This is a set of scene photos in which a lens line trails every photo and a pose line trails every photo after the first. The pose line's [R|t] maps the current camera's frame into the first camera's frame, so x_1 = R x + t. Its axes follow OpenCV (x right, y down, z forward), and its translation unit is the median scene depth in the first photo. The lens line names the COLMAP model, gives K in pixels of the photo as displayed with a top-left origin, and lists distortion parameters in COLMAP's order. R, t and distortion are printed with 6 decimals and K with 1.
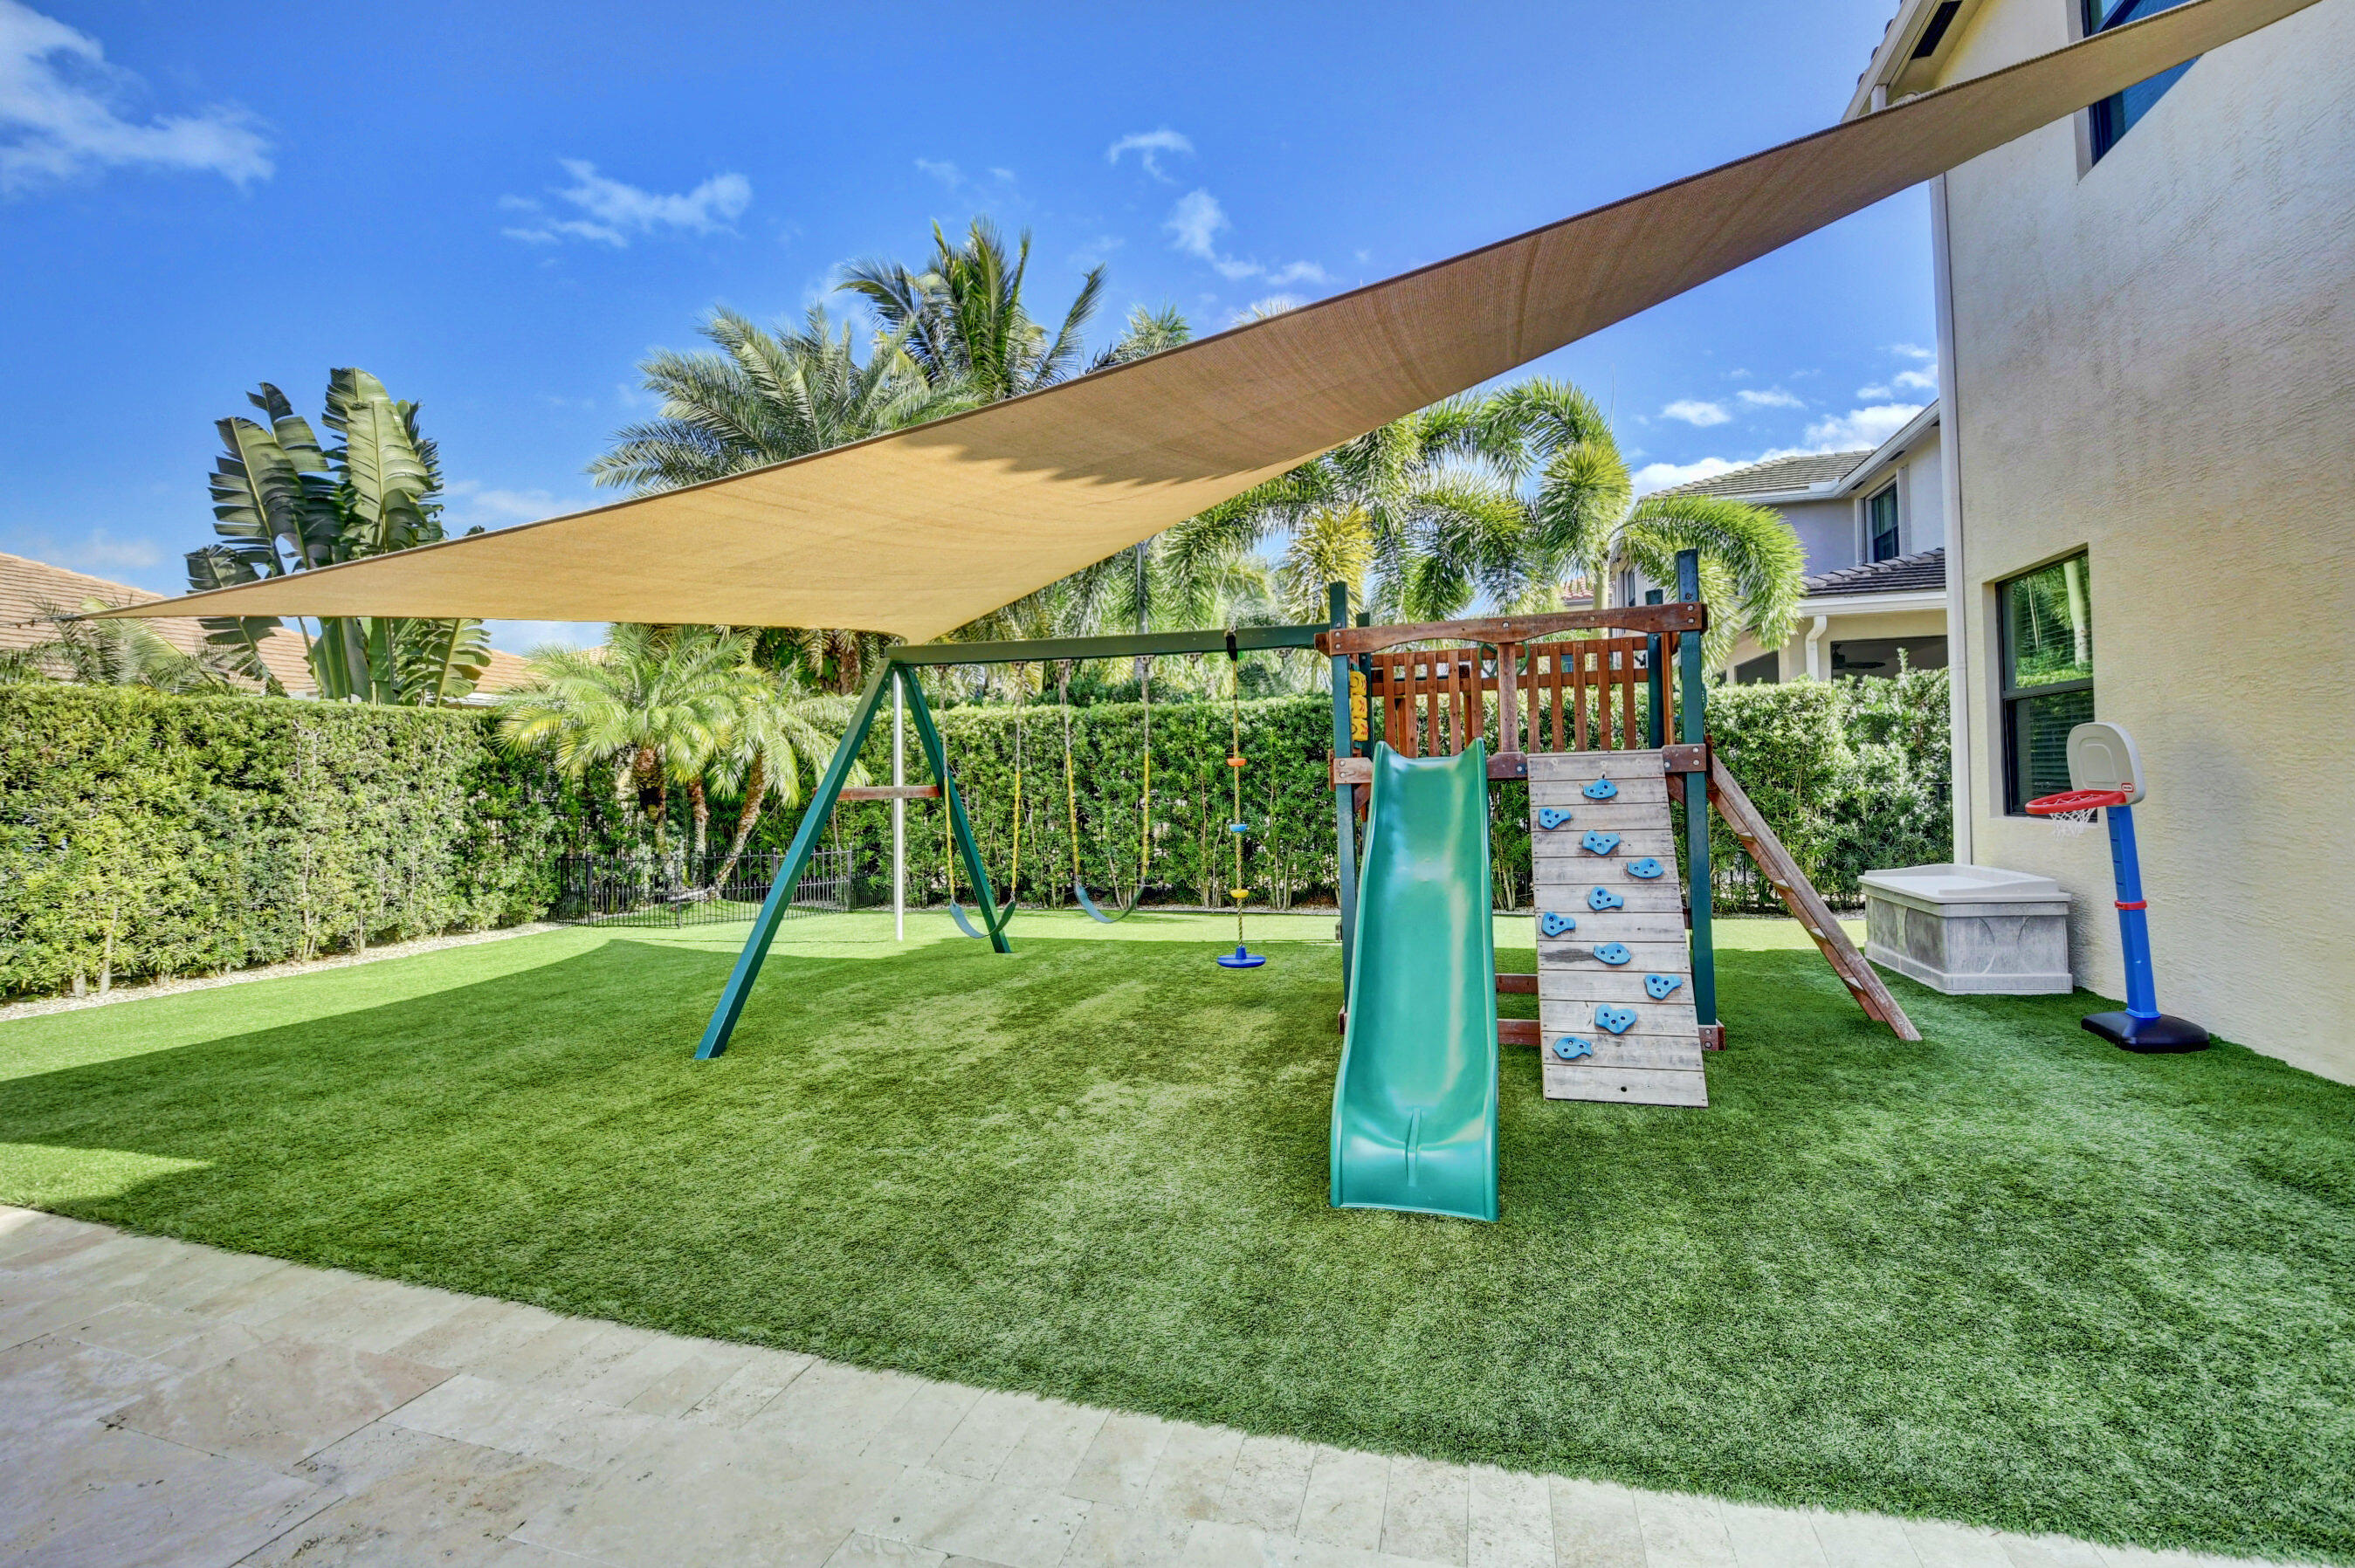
lens RADIAL K [[1041.7, 0, 1170.3], [0, 1041.7, 789.2], [0, 0, 1]] dist [-0.011509, -0.009720]
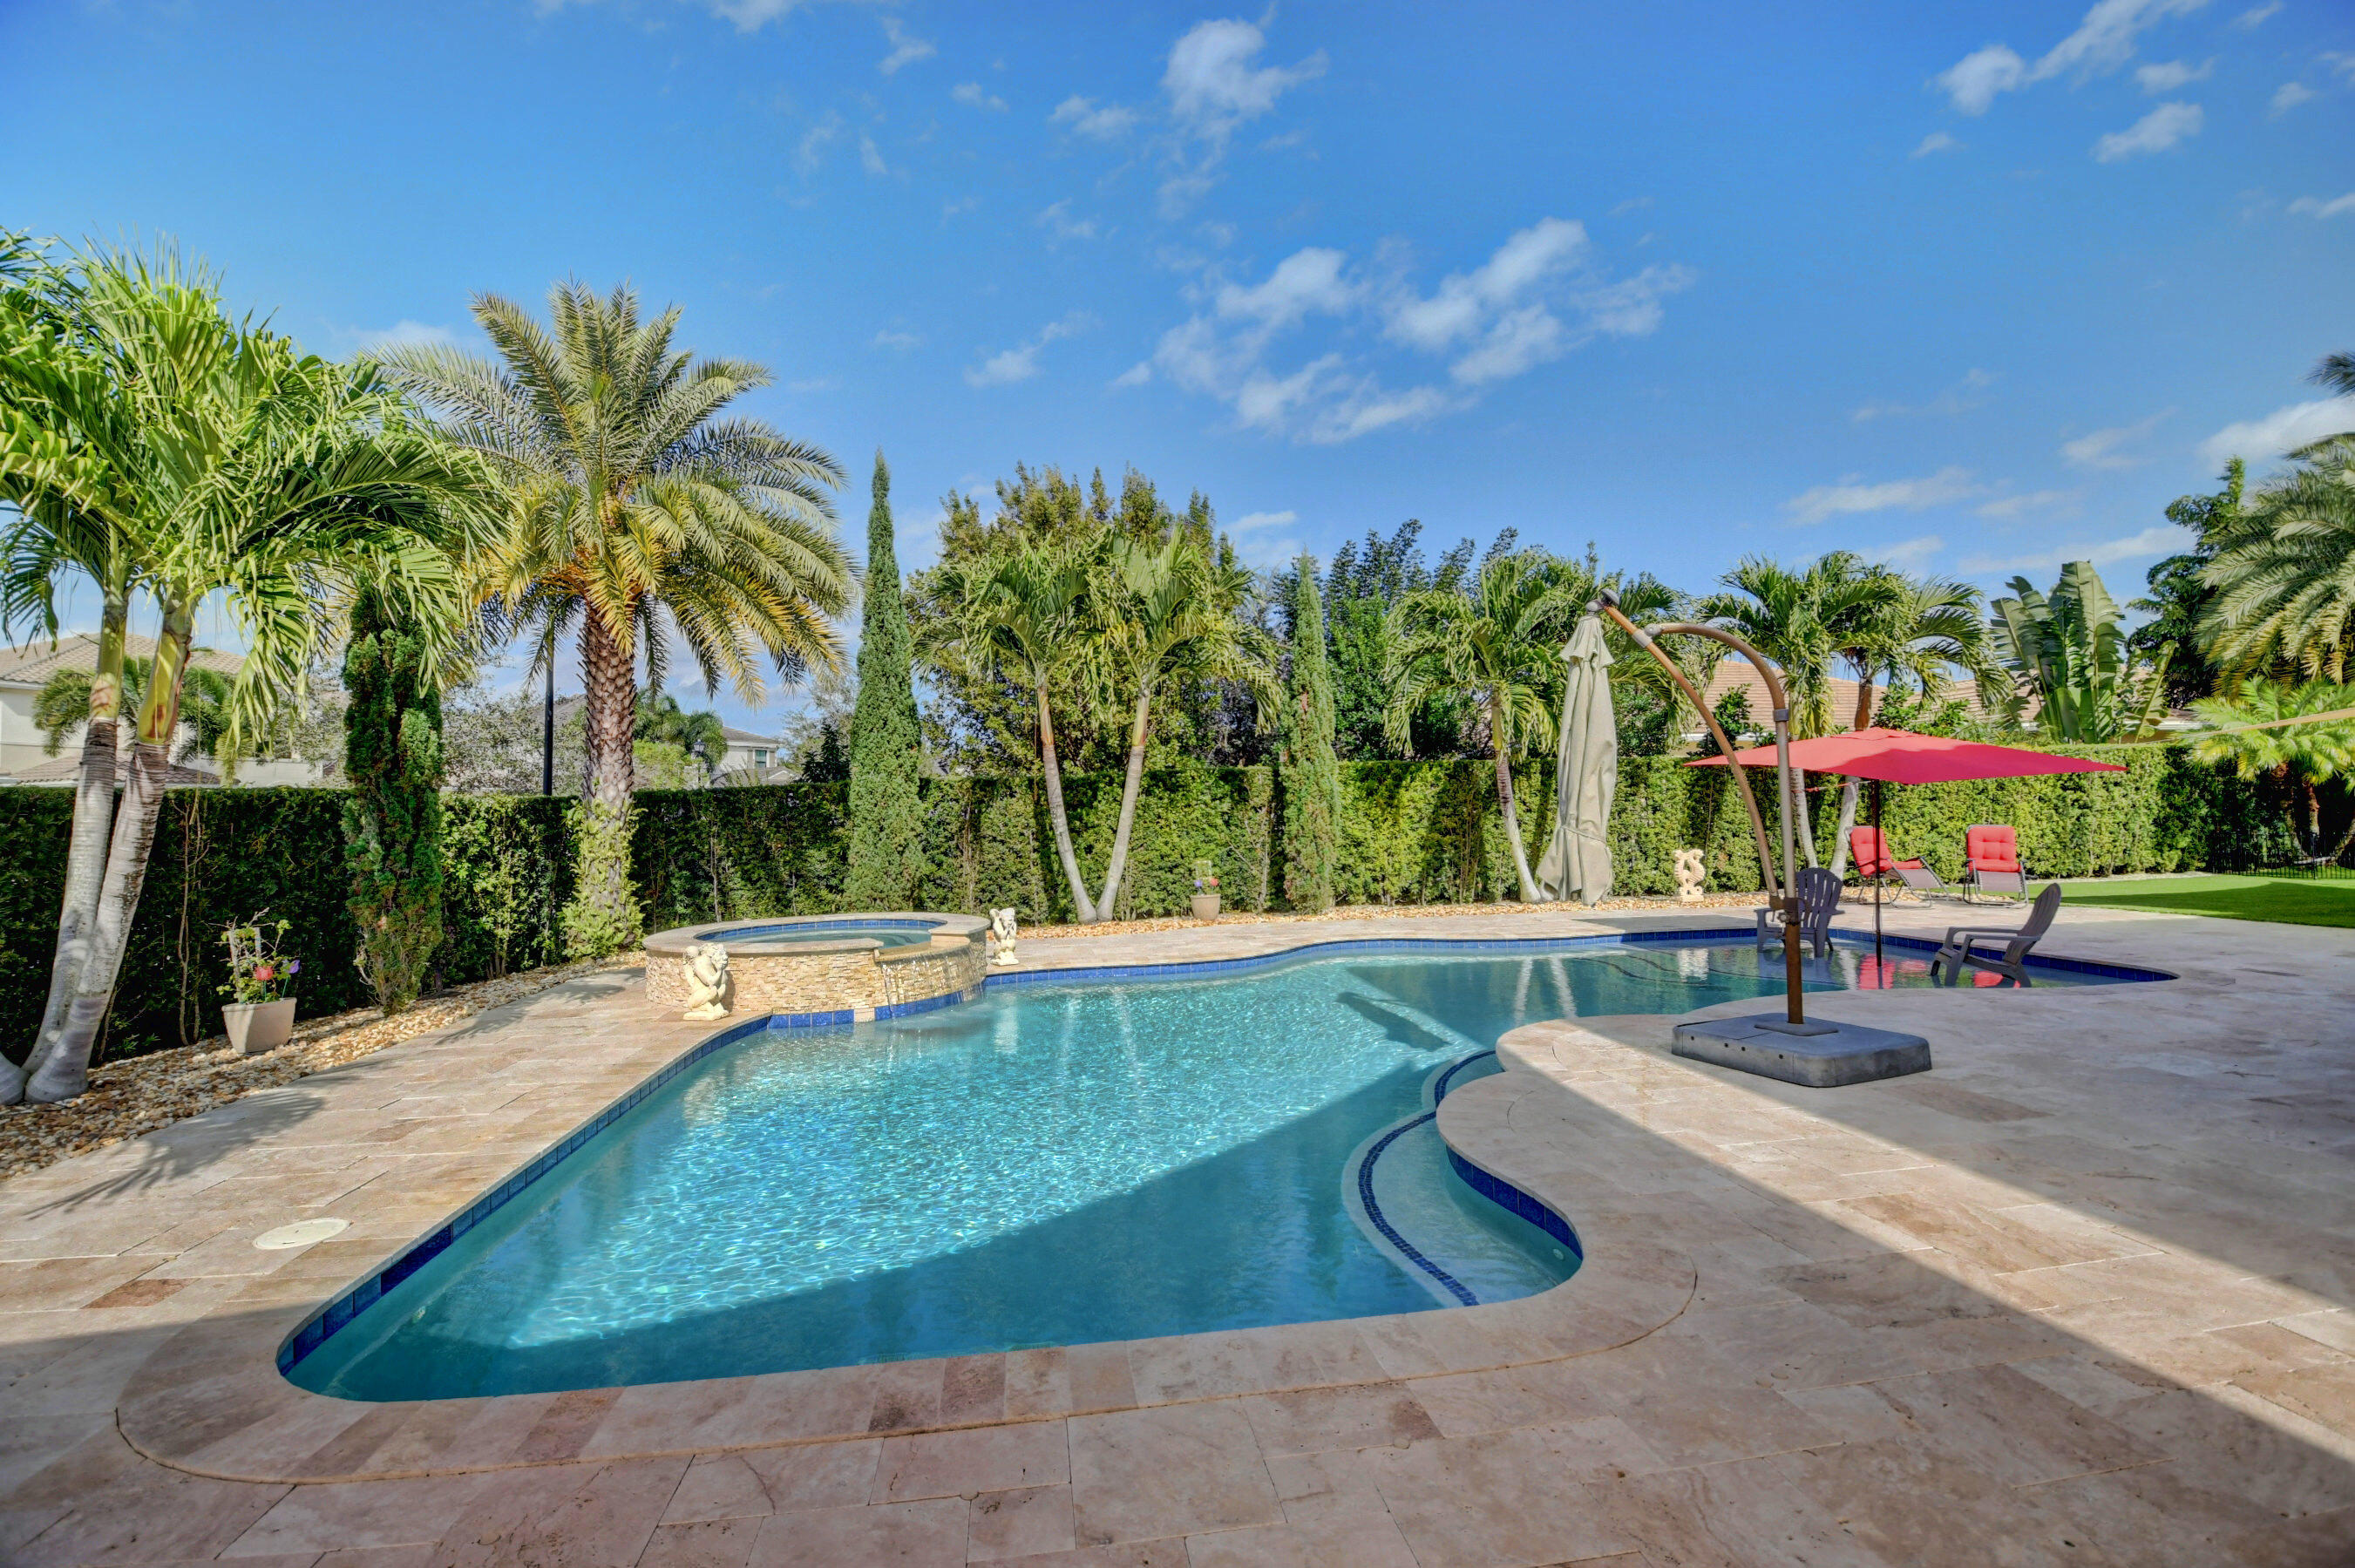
lens RADIAL K [[1041.8, 0, 1165.4], [0, 1041.8, 769.8], [0, 0, 1]] dist [-0.011509, -0.009720]
pose [[0.419028, -0.020869, -0.907734, 0.212160], [0.003815, 0.999767, -0.021224, -0.004190], [0.907966, 0.005431, 0.419010, -1.475854]]
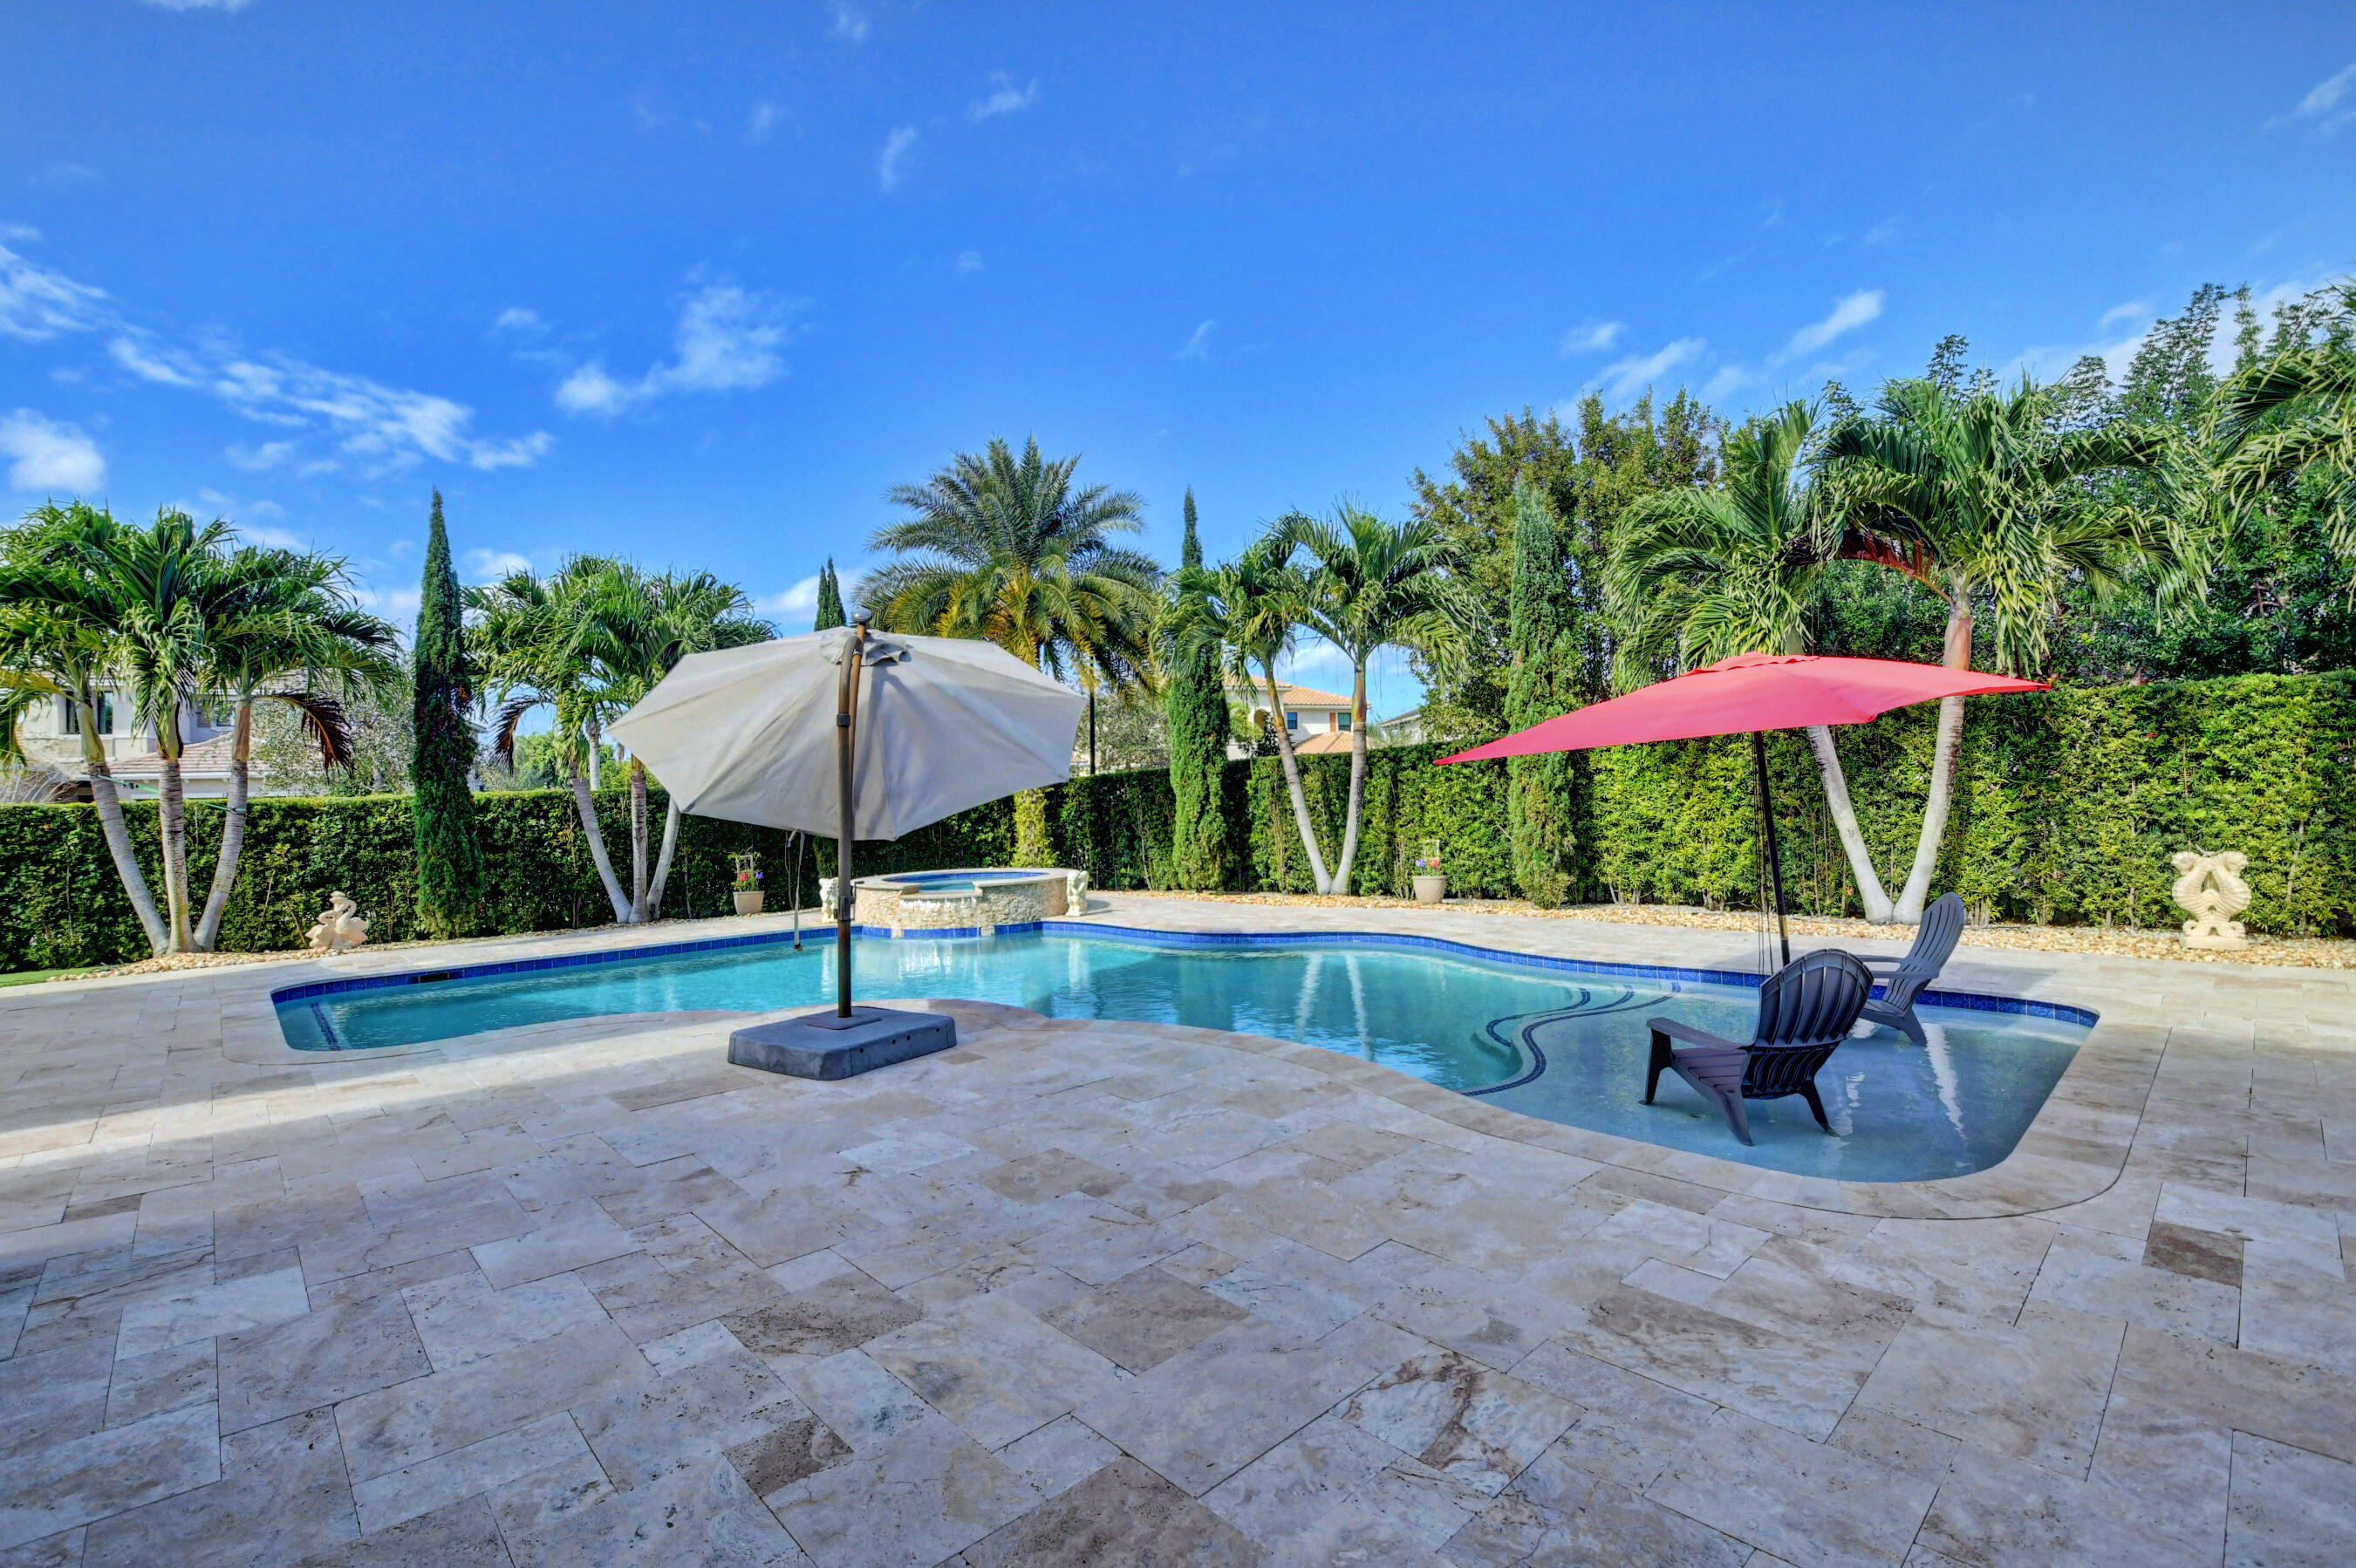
lens RADIAL K [[1042.2, 0, 1176.9], [0, 1042.2, 769.4], [0, 0, 1]] dist [-0.011509, -0.009720]
pose [[-0.510192, 0.008952, -0.860014, 0.258381], [0.032076, 0.999448, -0.008625, 0.000200], [0.859462, -0.031986, -0.510197, -0.264290]]
